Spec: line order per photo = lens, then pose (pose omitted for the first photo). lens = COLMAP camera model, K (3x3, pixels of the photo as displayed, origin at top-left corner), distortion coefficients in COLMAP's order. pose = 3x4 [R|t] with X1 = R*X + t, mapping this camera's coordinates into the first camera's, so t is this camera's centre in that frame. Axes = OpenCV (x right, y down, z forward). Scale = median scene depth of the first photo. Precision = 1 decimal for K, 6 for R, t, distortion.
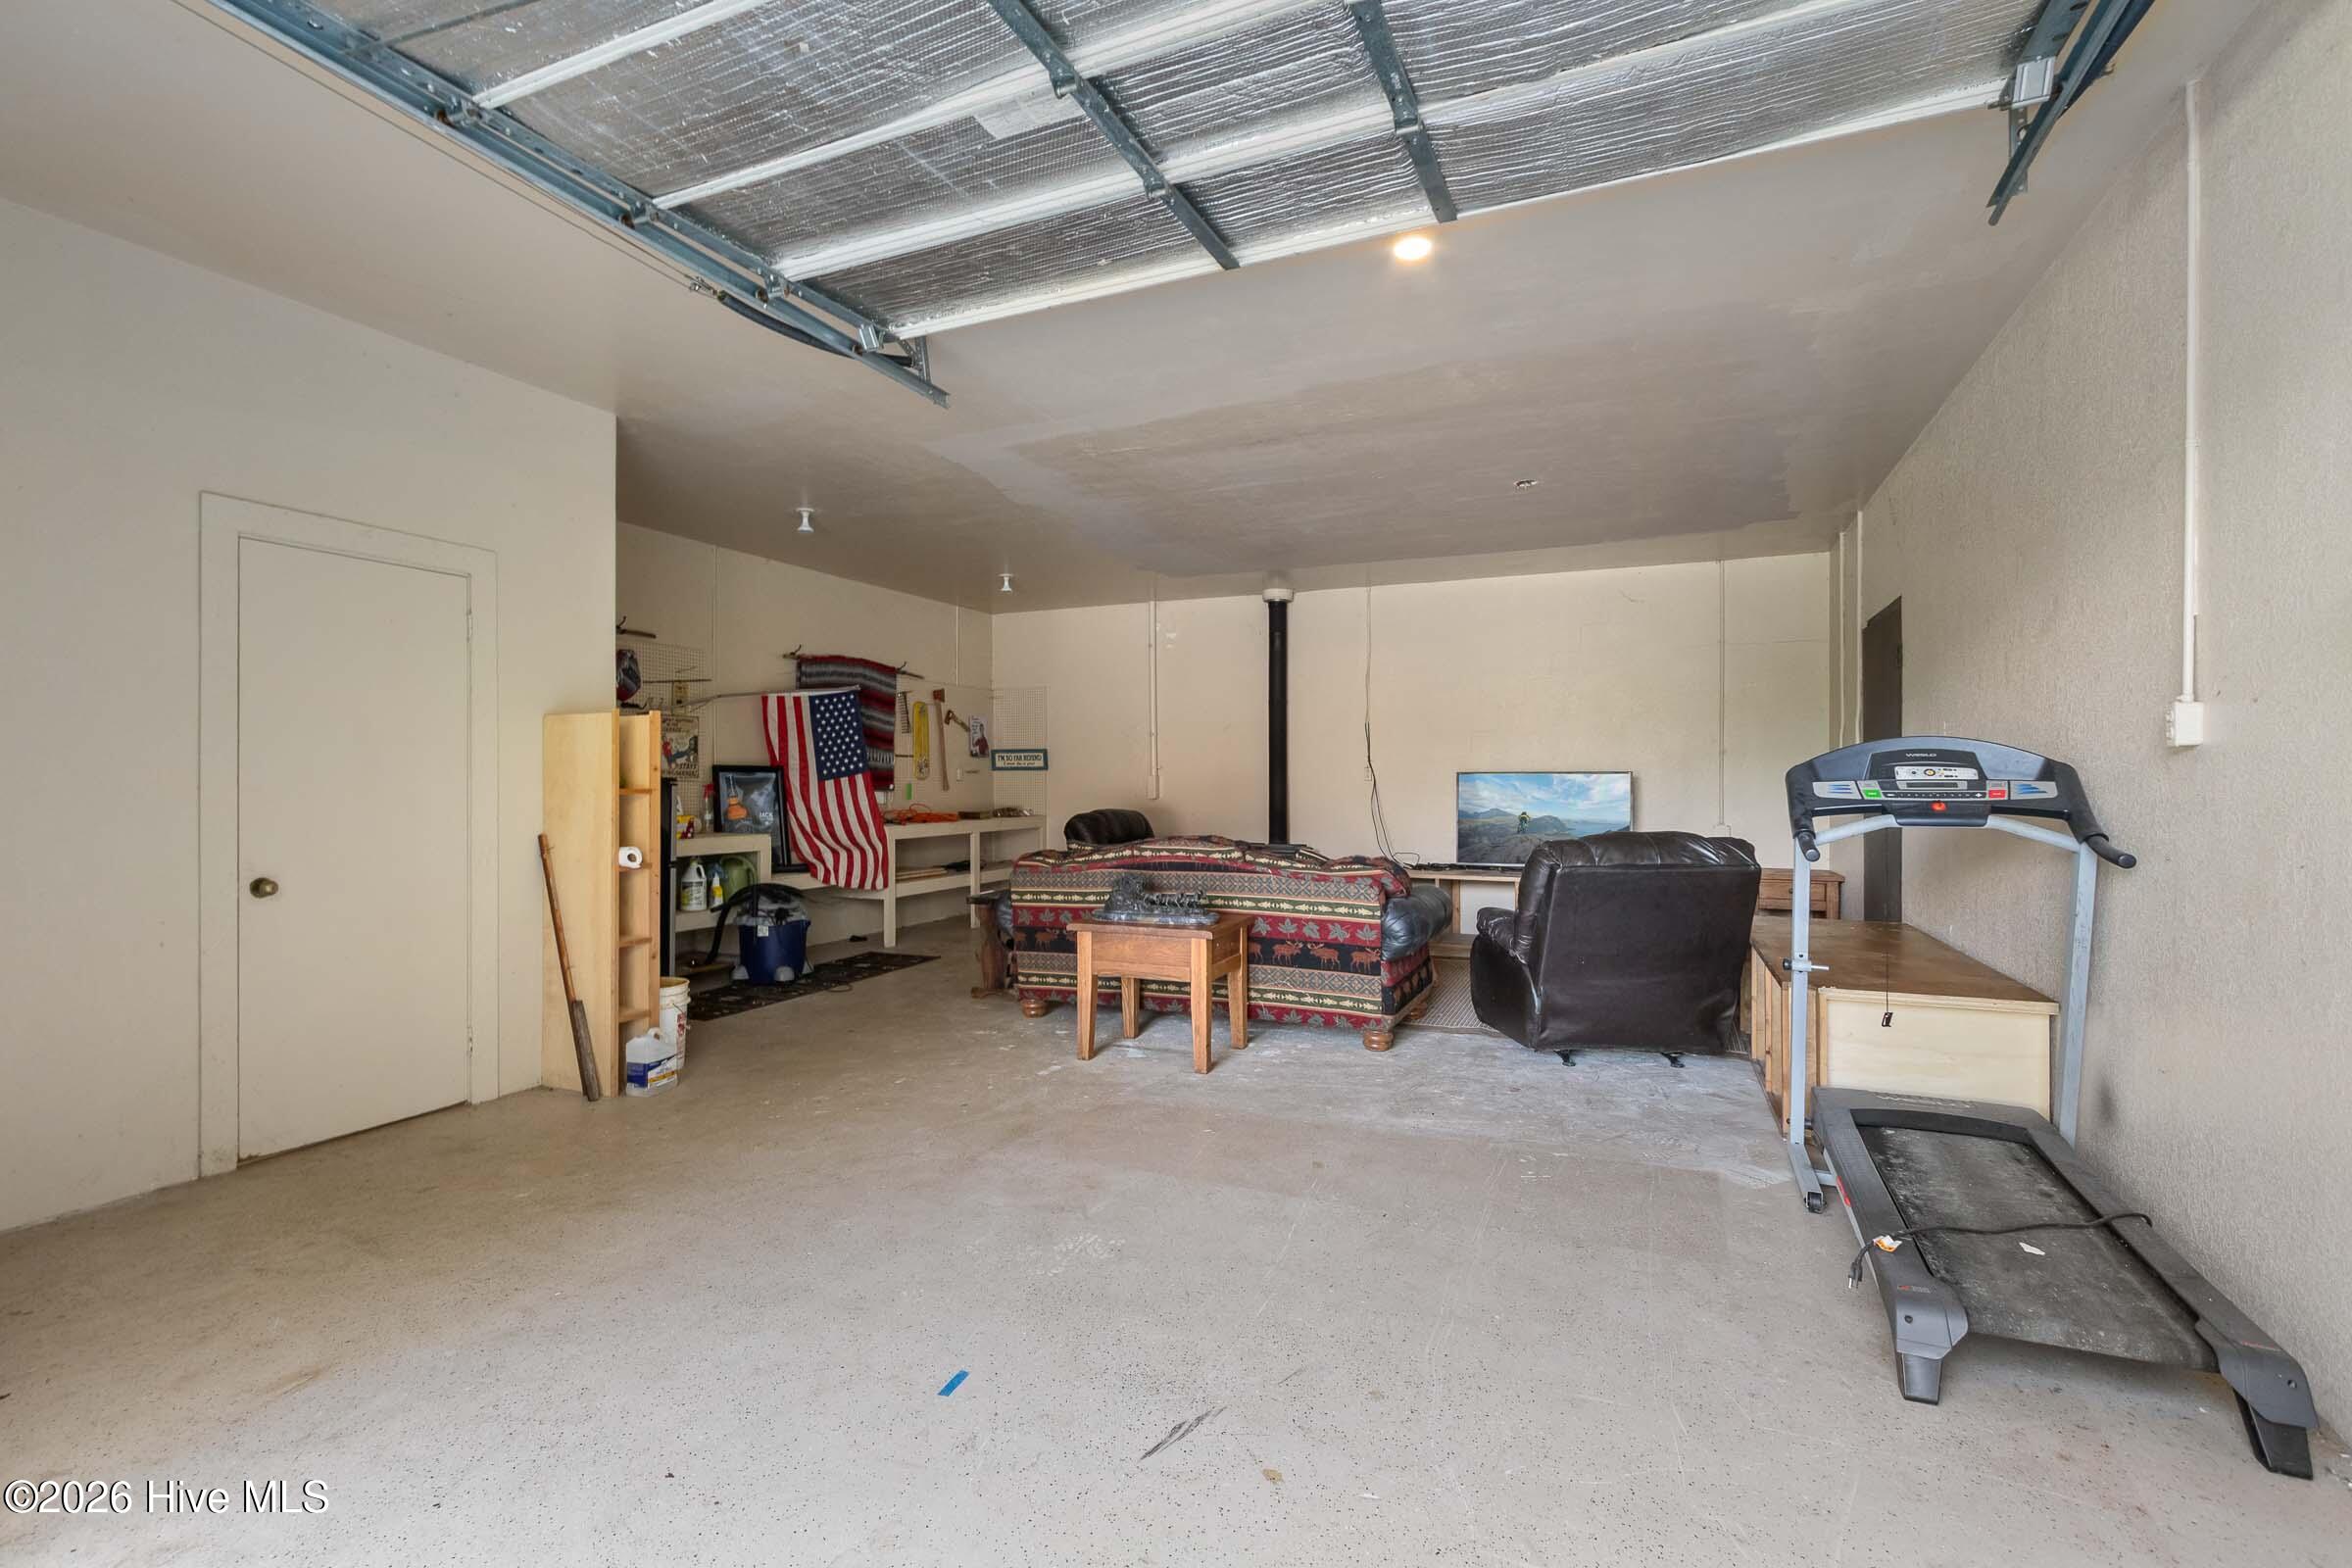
lens RADIAL K [[1105.5, 0, 1165.1], [0, 1105.5, 785.4], [0, 0, 1]] dist [0.007309, -0.002000]
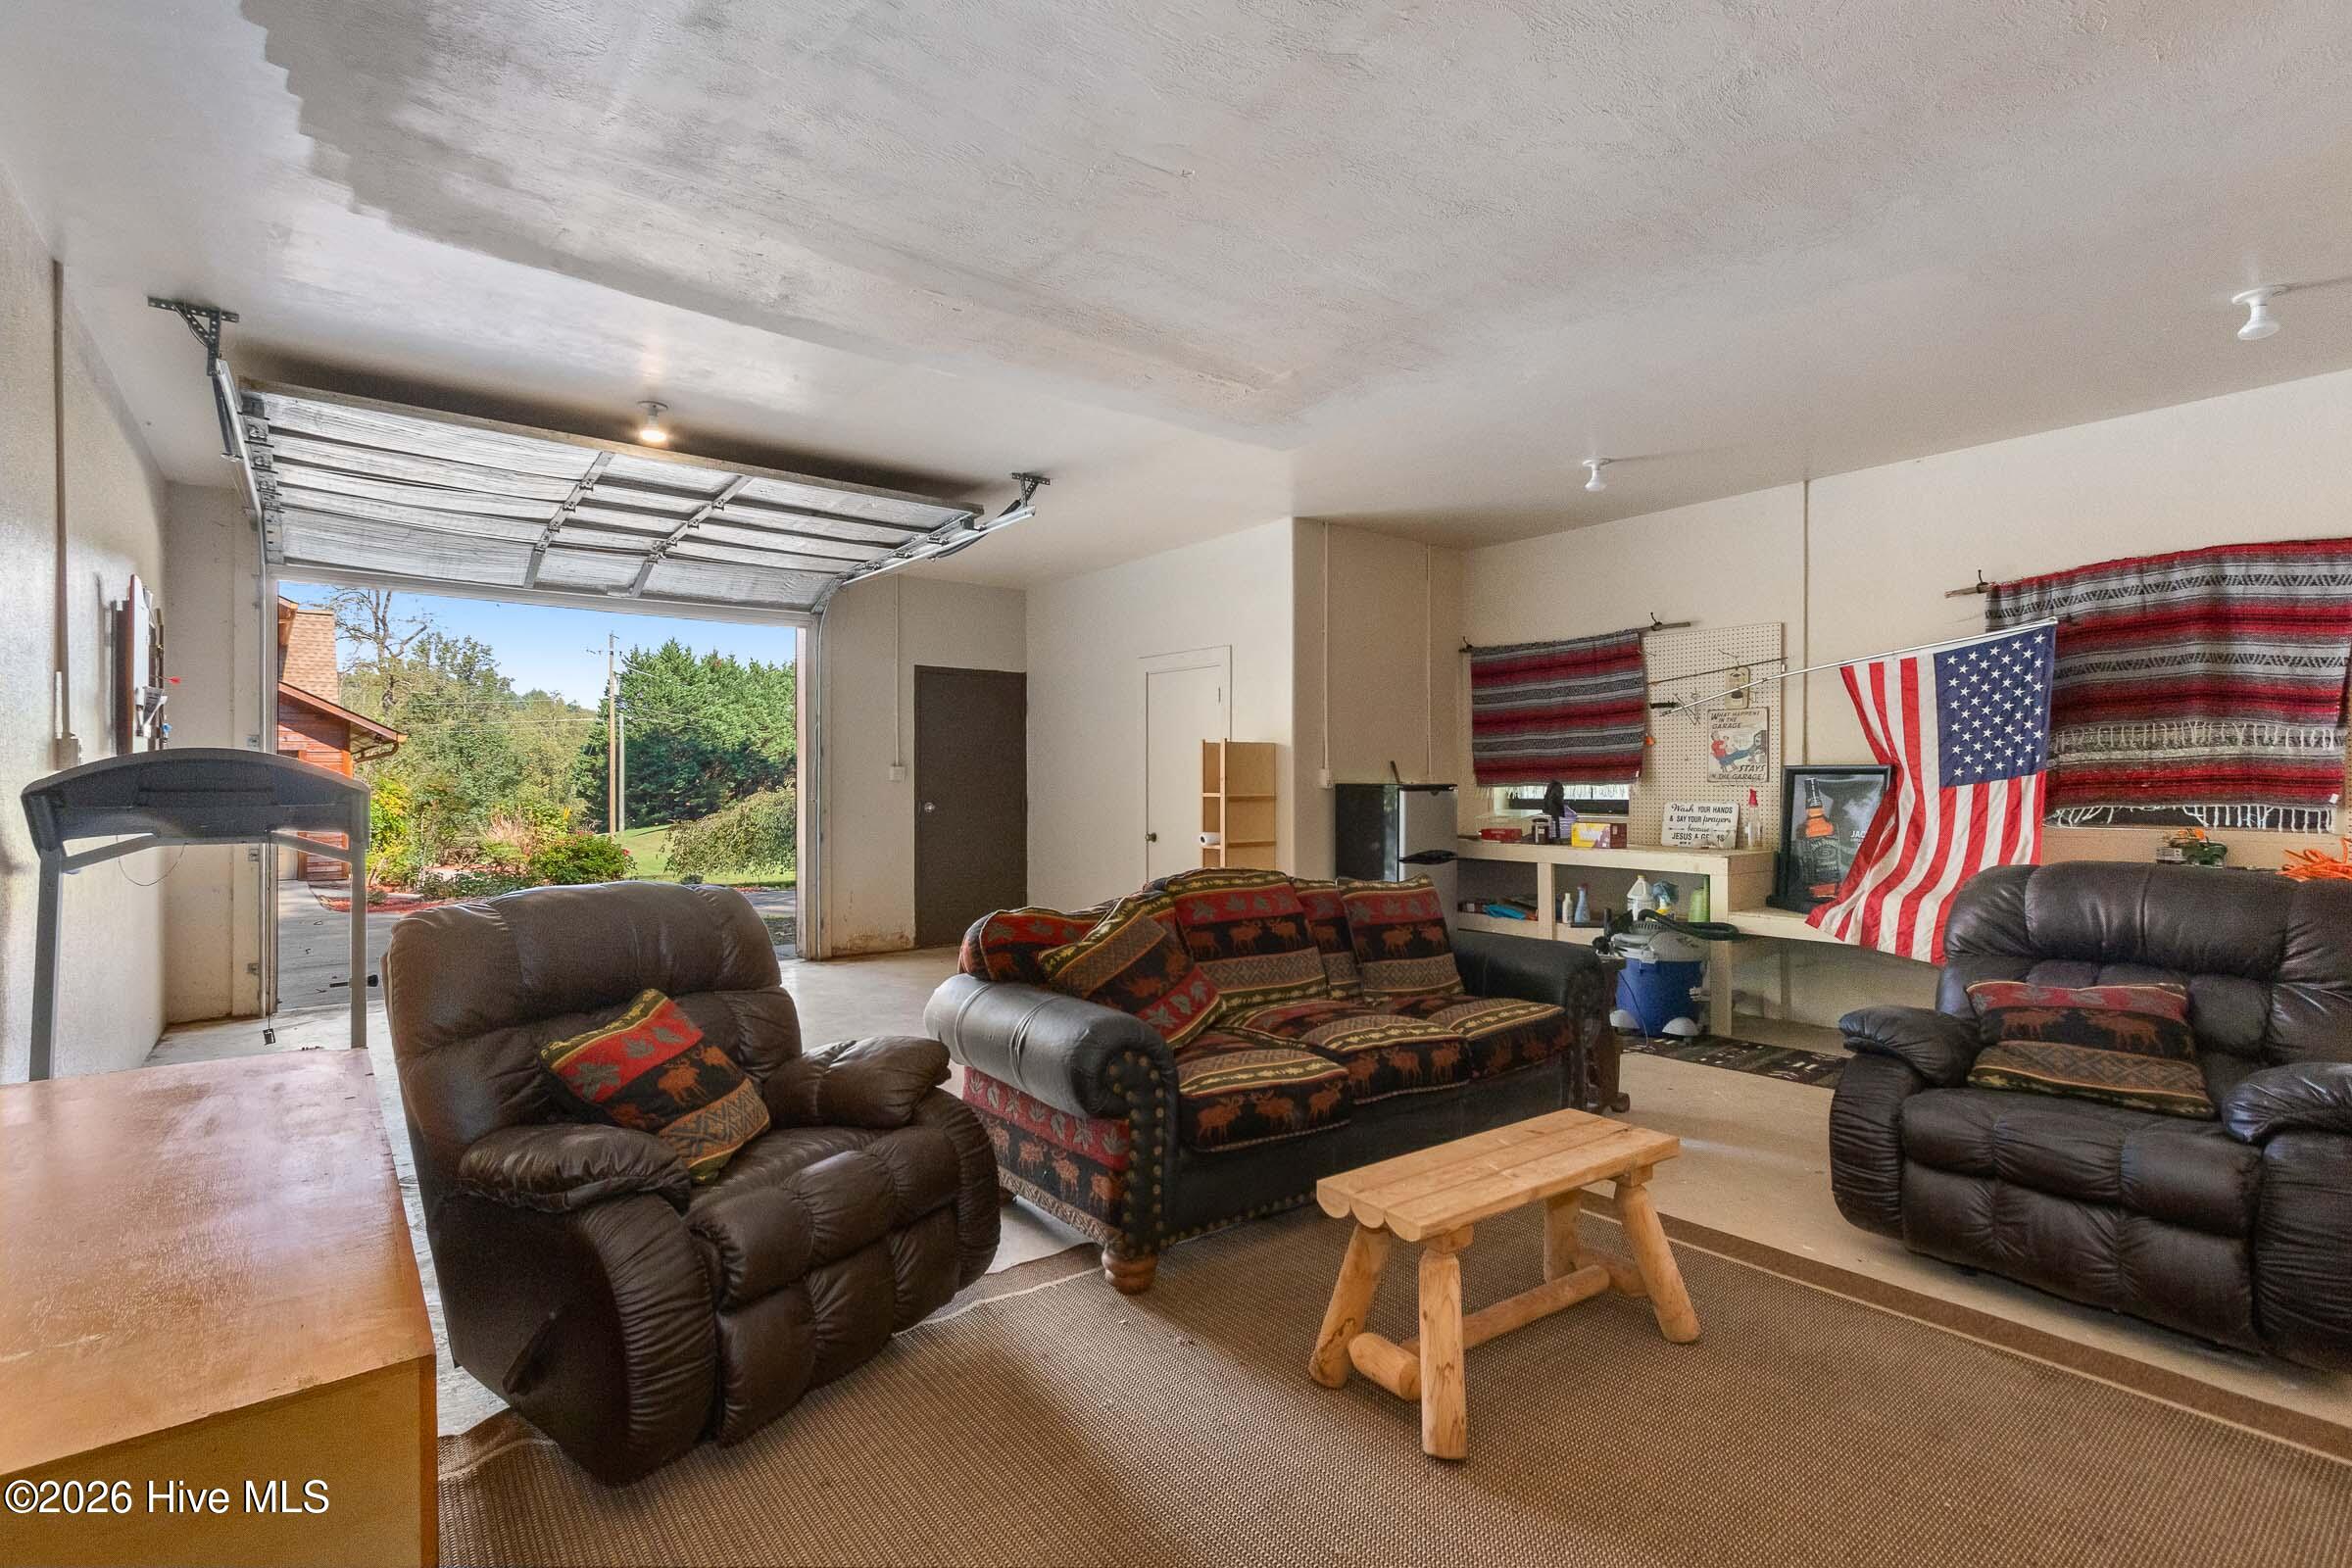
lens RADIAL K [[1105.5, 0, 1150.9], [0, 1105.5, 773.9], [0, 0, 1]] dist [0.007309, -0.002000]
pose [[-0.495864, -0.000094, -0.868400, 0.484571], [0.002918, 0.999994, -0.001774, -0.012453], [0.868395, -0.003414, -0.495861, 0.975044]]
